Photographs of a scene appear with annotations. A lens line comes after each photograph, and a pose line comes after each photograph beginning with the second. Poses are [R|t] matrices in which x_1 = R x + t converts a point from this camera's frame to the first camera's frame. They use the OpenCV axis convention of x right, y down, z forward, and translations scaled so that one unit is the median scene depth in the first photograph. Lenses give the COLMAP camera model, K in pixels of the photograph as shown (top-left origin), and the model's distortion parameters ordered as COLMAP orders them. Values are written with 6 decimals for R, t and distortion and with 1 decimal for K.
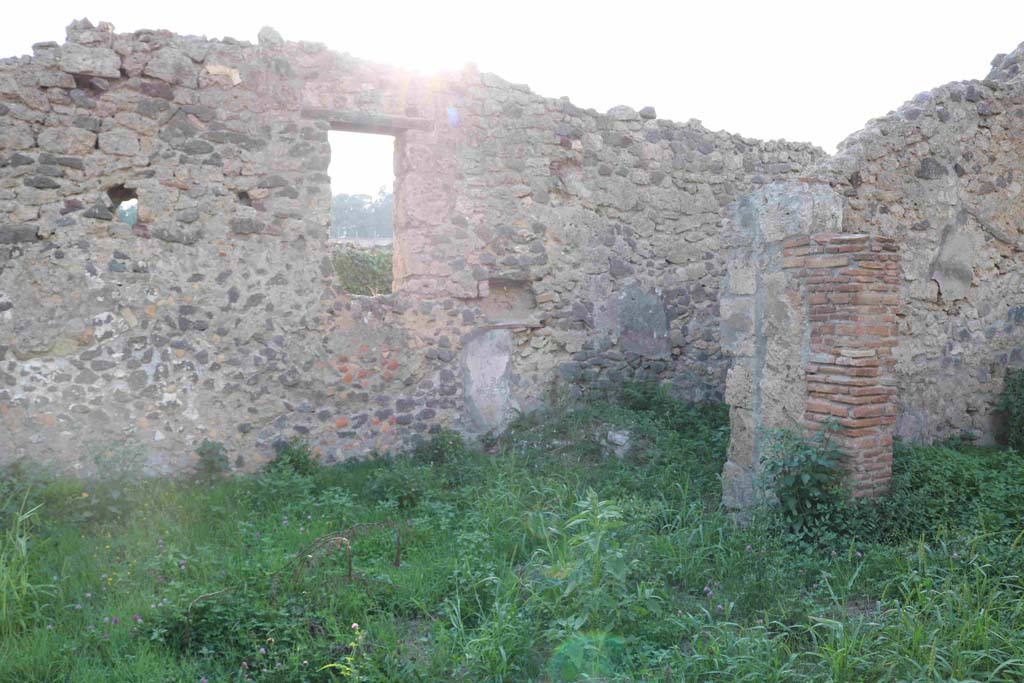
lens RADIAL K [[841.6, 0, 512.2], [0, 841.6, 342.8], [0, 0, 1]] dist [-0.130046, 0.018053]
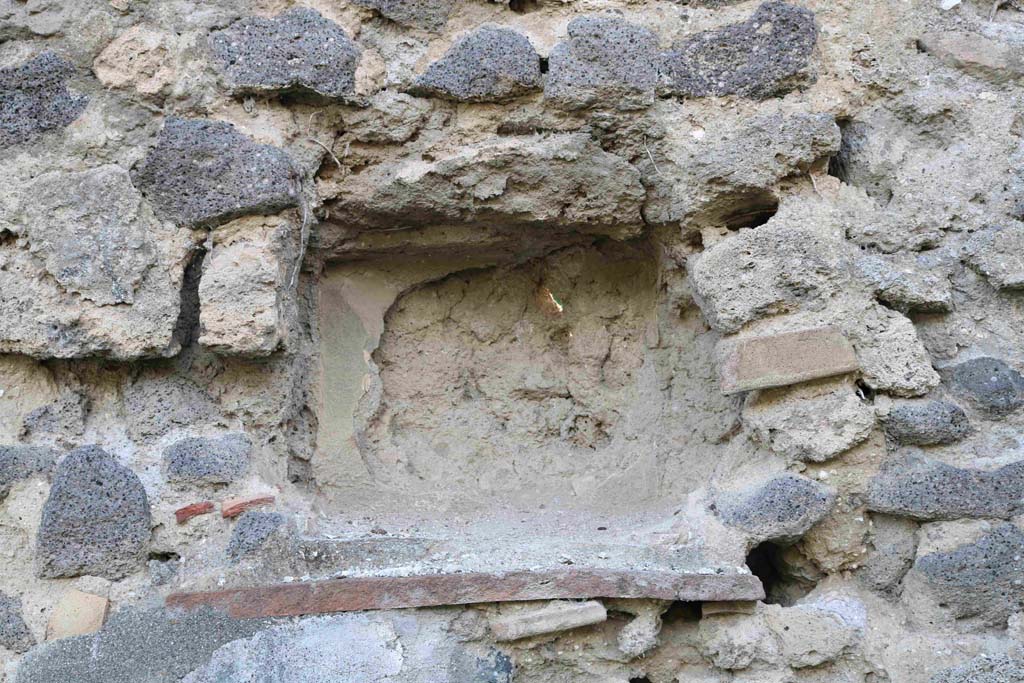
lens RADIAL K [[1302.4, 0, 511.8], [0, 1302.4, 338.8], [0, 0, 1]] dist [-0.063820, 0.000000]
pose [[0.898132, -0.030045, -0.438698, 0.097714], [-0.019069, 0.994063, -0.107119, -0.039957], [0.439312, 0.104573, 0.892227, 0.933116]]
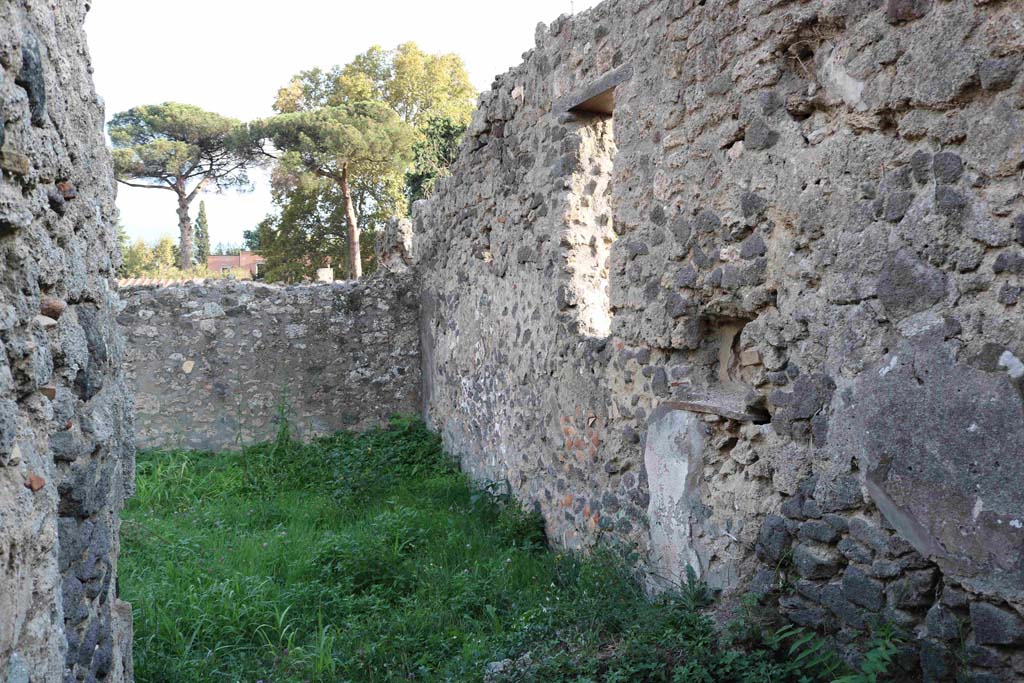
lens RADIAL K [[841.6, 0, 510.7], [0, 841.6, 340.8], [0, 0, 1]] dist [-0.130046, 0.018053]
pose [[-0.138050, 0.044519, -0.989424, 0.570570], [-0.055065, 0.997099, 0.052547, -0.090071], [0.988893, 0.061736, -0.135198, 1.067358]]
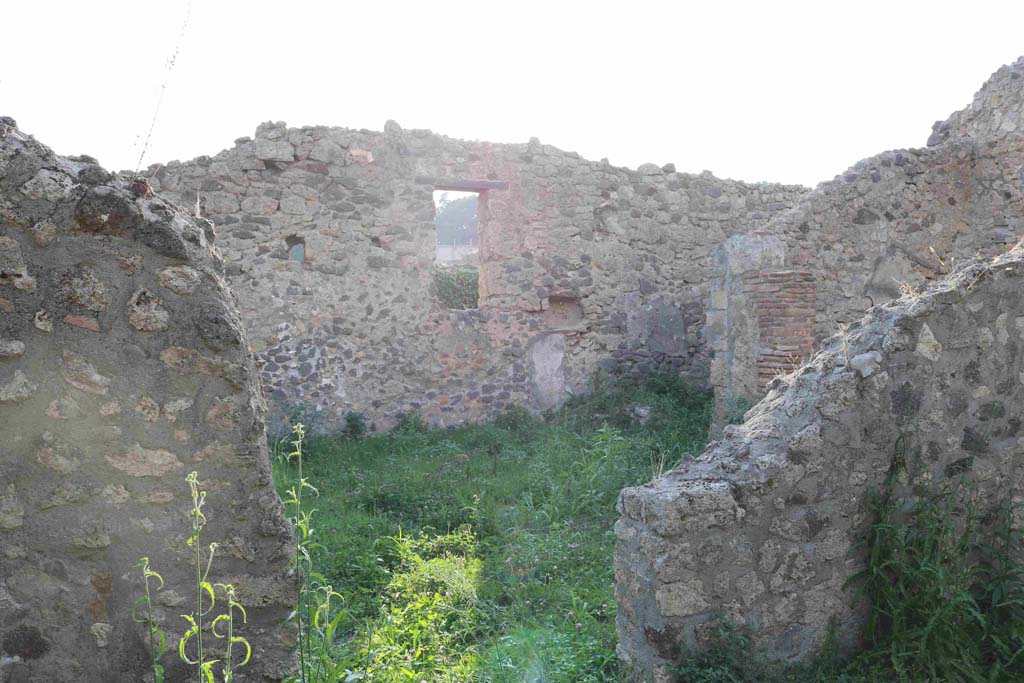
lens RADIAL K [[841.6, 0, 514.8], [0, 841.6, 342.4], [0, 0, 1]] dist [-0.130046, 0.018053]
pose [[0.997679, -0.002847, -0.068029, 0.011065], [0.002387, 0.999974, -0.006847, 0.008212], [0.068047, 0.006668, 0.997660, -0.402534]]
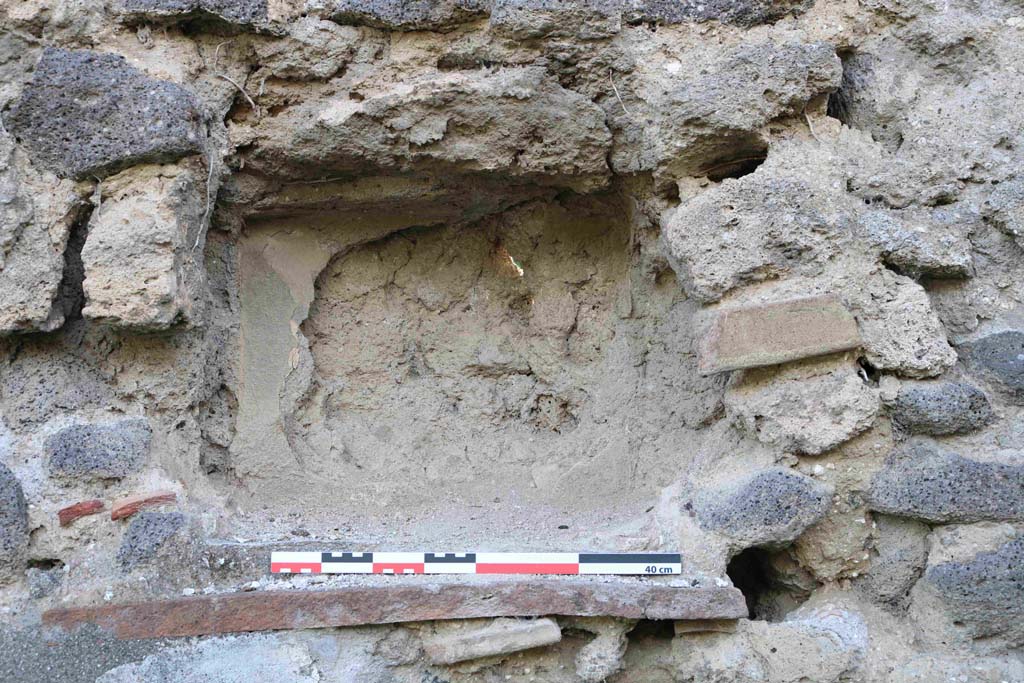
lens RADIAL K [[1302.4, 0, 509.0], [0, 1302.4, 340.2], [0, 0, 1]] dist [-0.063820, 0.000000]
pose [[0.894657, -0.015848, -0.446472, 0.091902], [-0.019836, 0.996976, -0.075137, -0.045169], [0.446313, 0.076078, 0.891637, 0.966498]]
